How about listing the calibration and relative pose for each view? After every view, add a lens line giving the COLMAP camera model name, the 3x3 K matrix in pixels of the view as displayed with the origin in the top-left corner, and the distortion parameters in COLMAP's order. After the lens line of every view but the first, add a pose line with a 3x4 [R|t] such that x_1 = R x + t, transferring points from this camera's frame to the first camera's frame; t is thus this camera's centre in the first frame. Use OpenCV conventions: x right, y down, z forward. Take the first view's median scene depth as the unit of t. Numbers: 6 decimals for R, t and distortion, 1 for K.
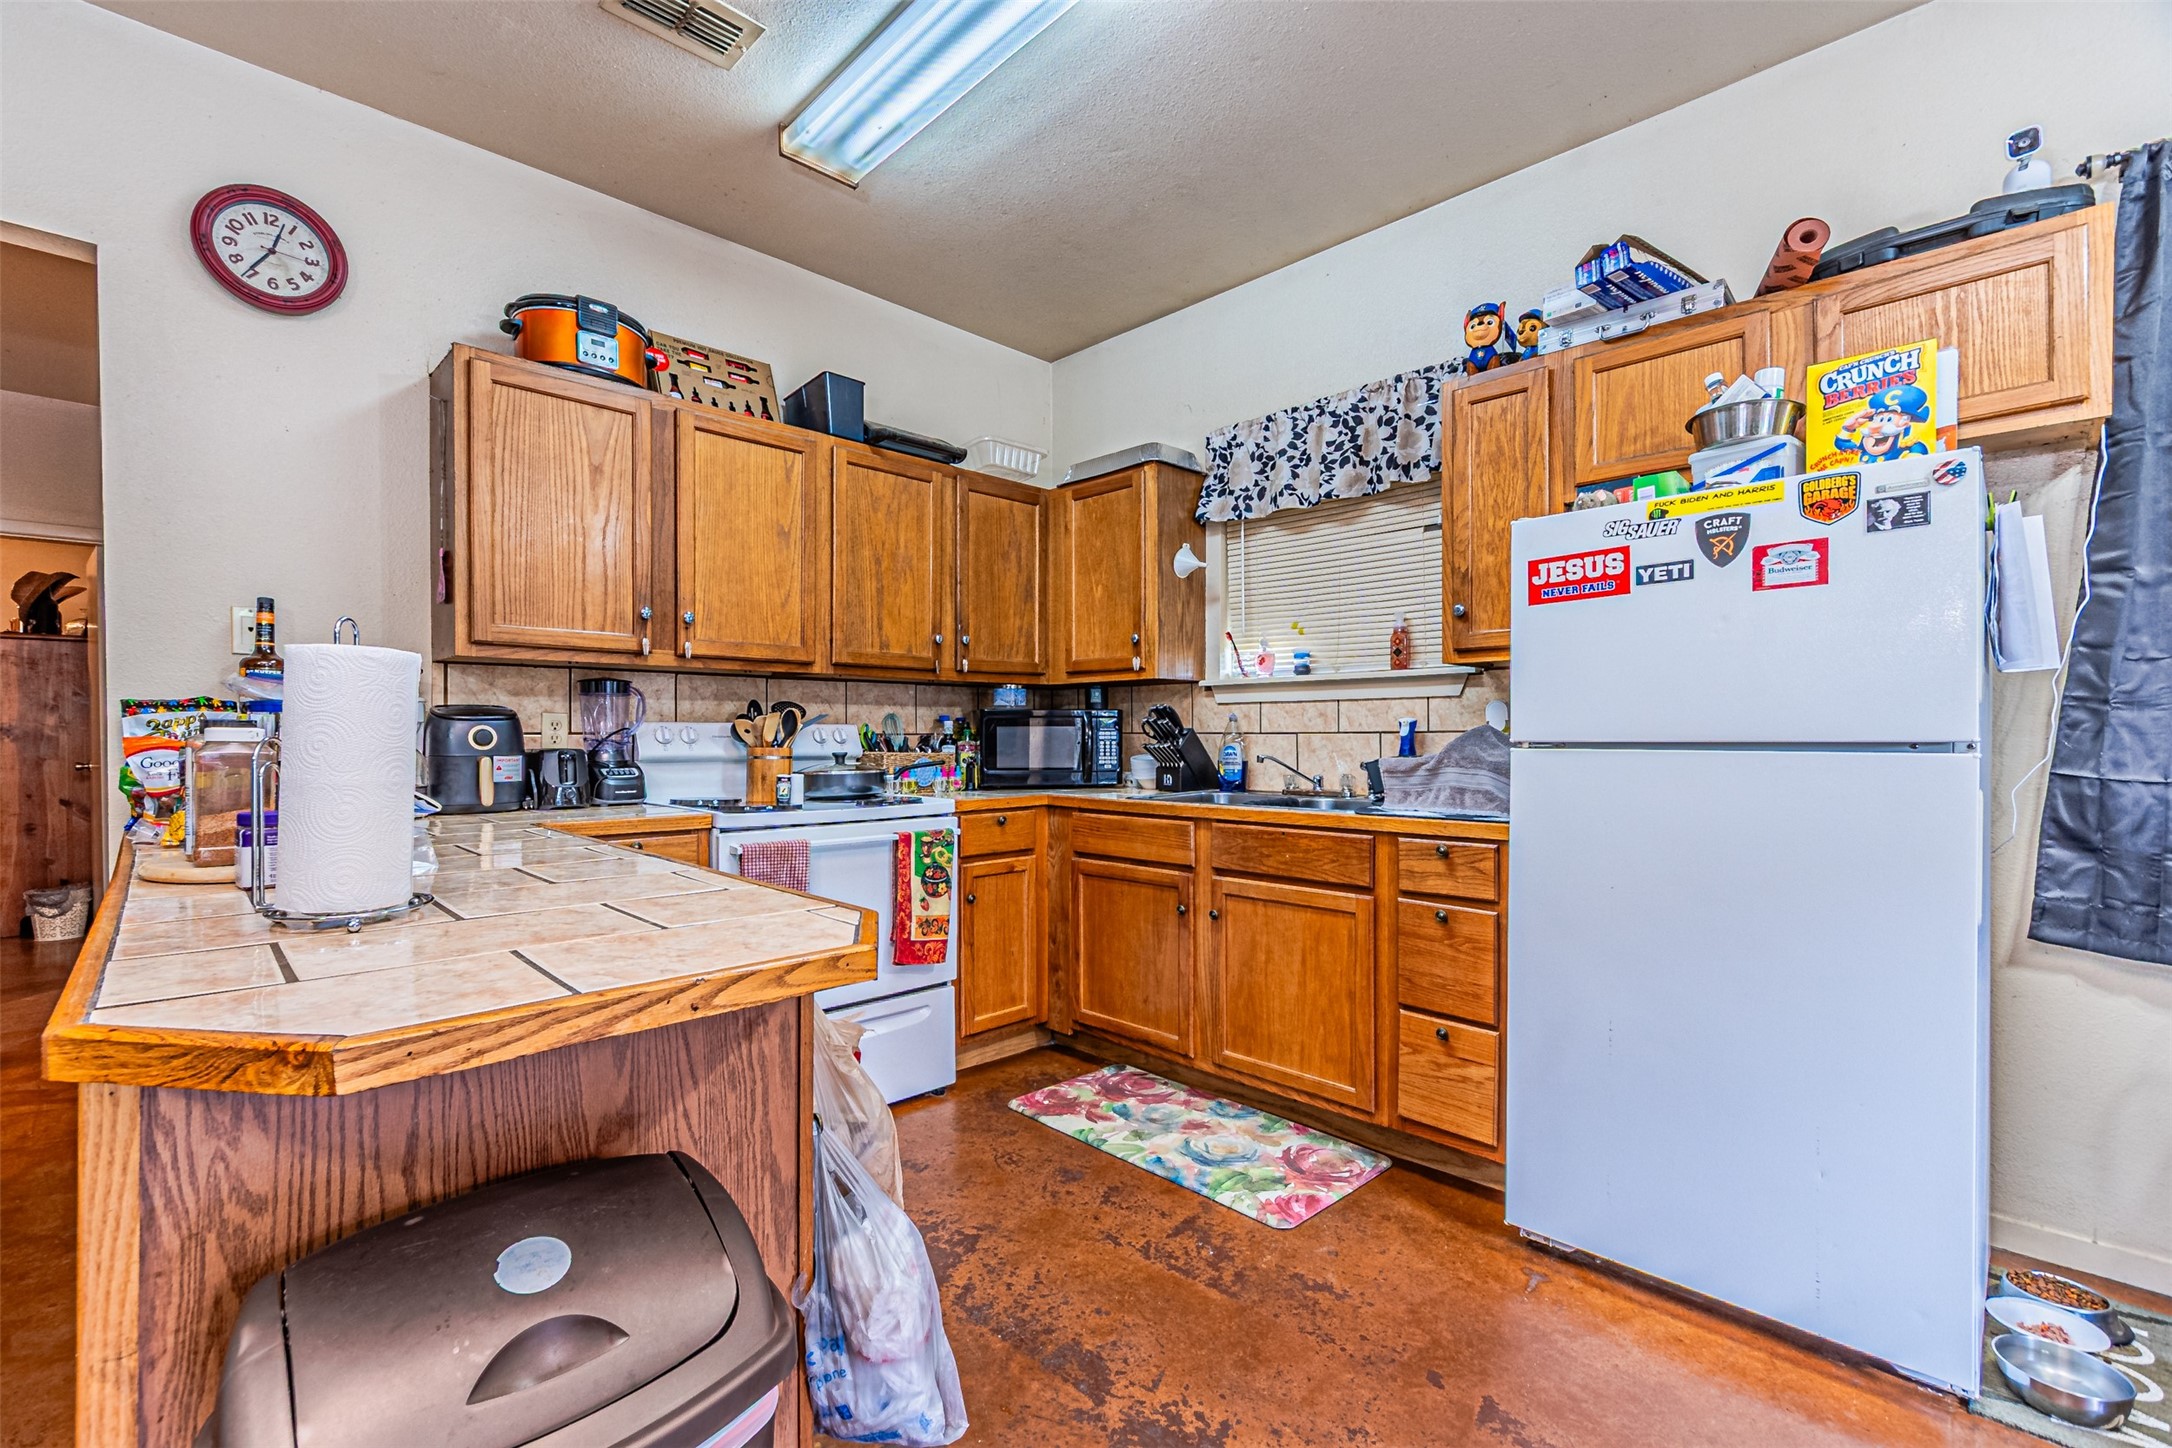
lens RADIAL K [[940.6, 0, 1072.5], [0, 940.6, 734.8], [0, 0, 1]] dist [0.006661, 0.000219]
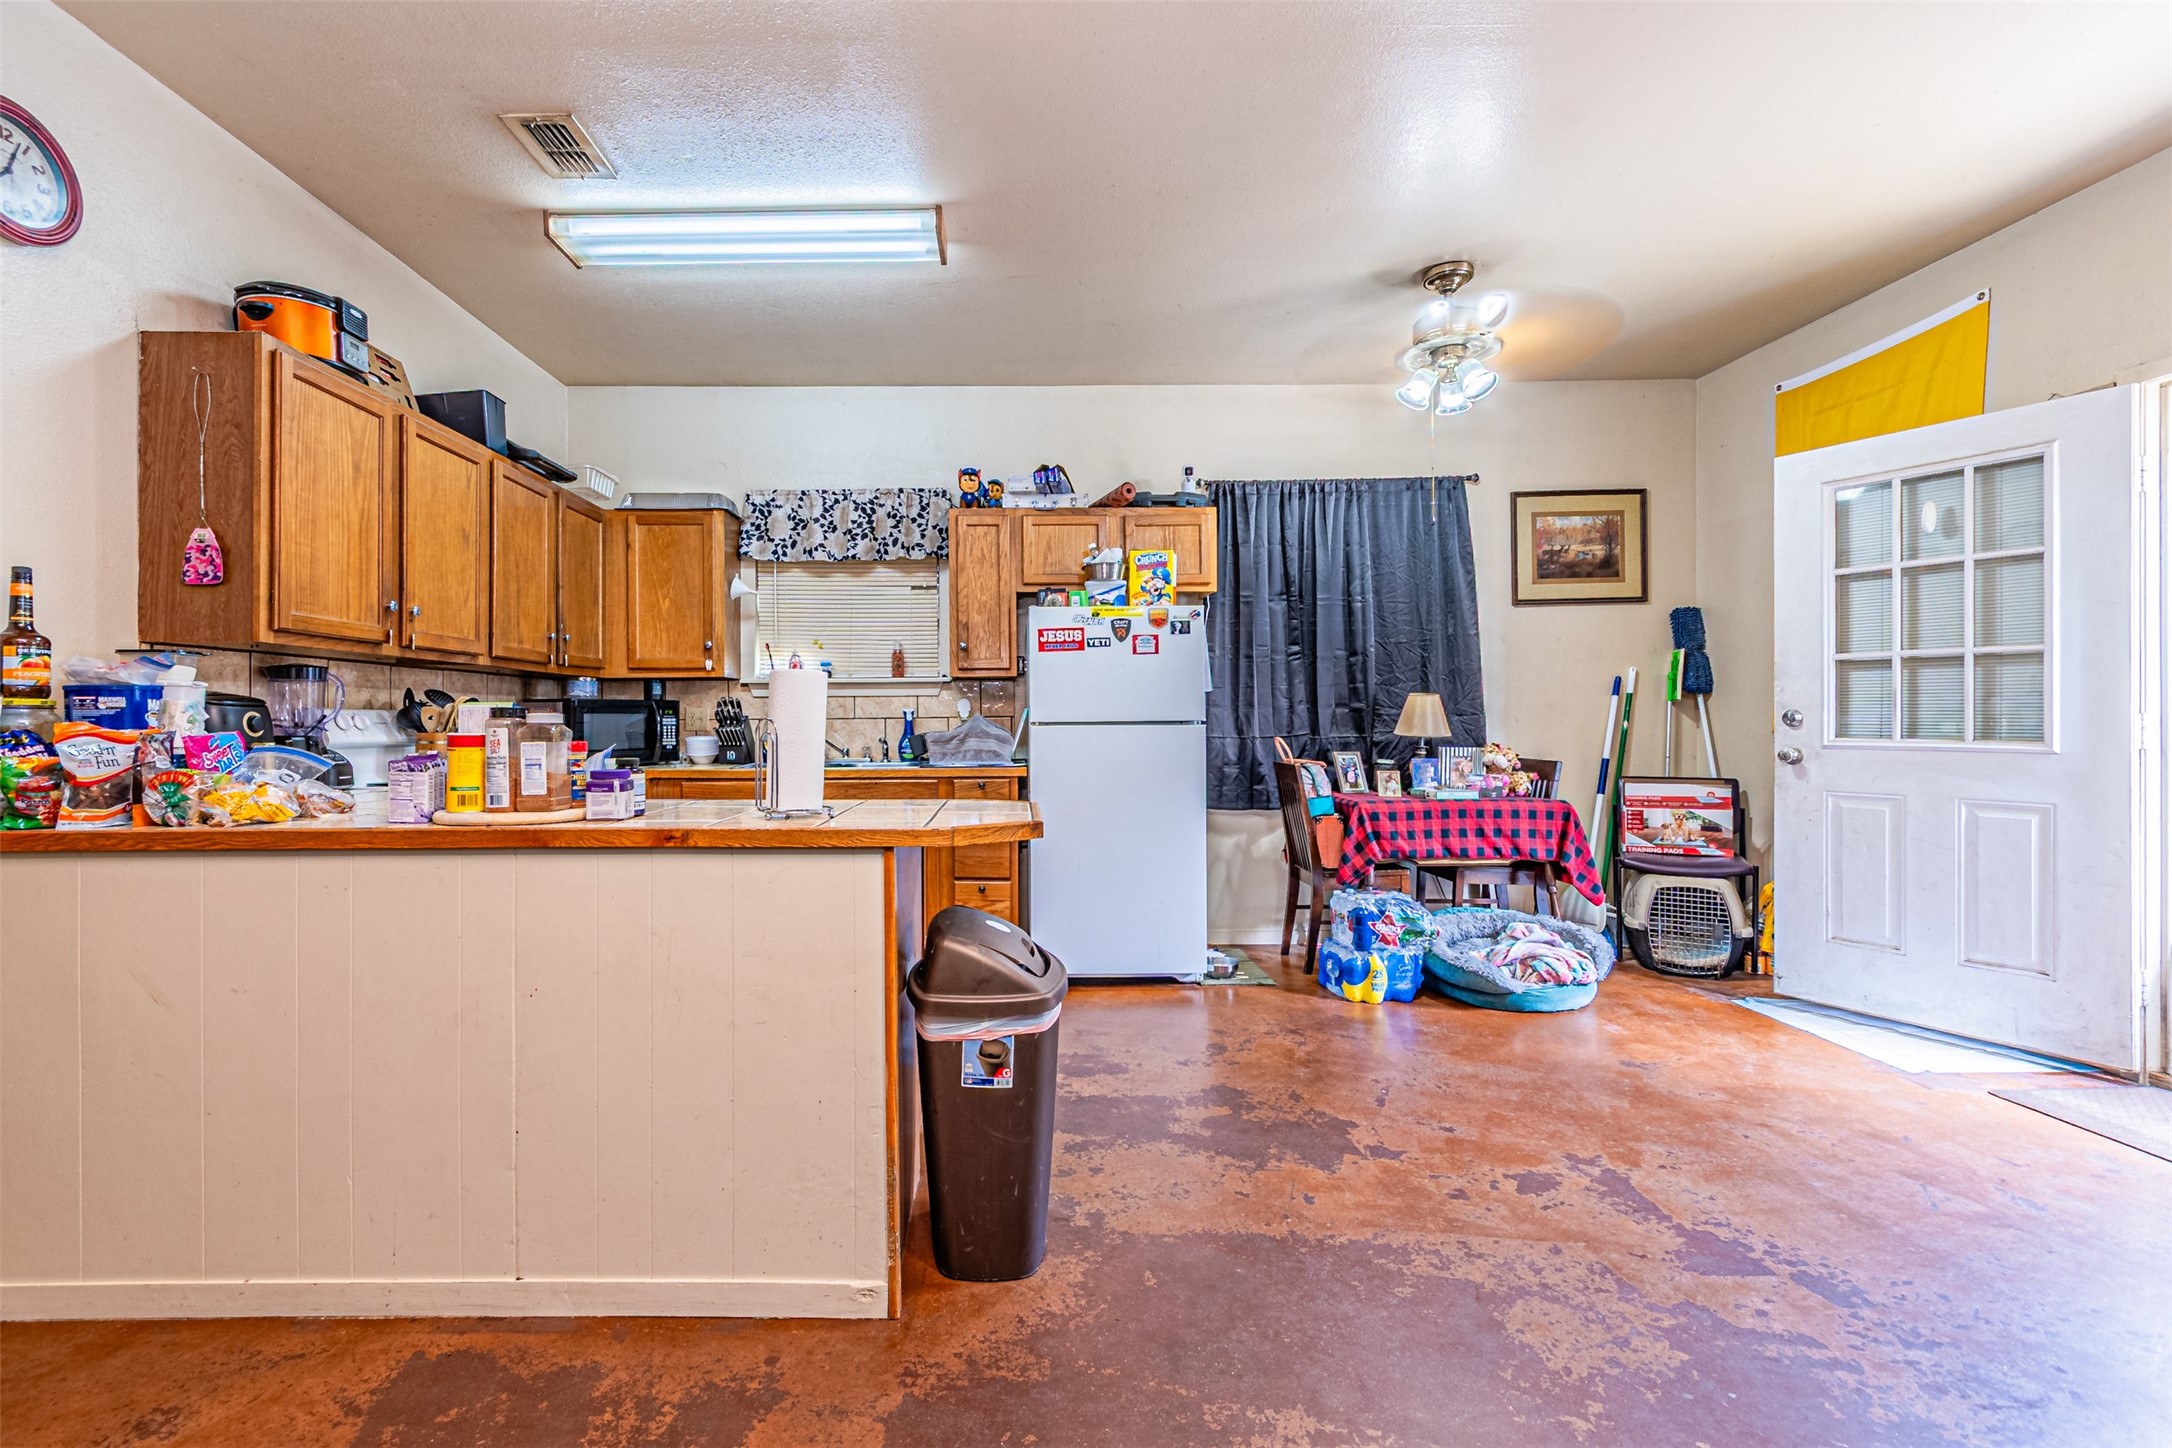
lens RADIAL K [[926.5, 0, 1021.6], [0, 926.5, 713.2], [0, 0, 1]] dist [0.000636, -0.000231]
pose [[0.699427, 0.003210, 0.714696, -0.625854], [0.004279, 0.999953, -0.008679, 0.003297], [-0.714691, 0.009128, 0.699381, -0.212785]]
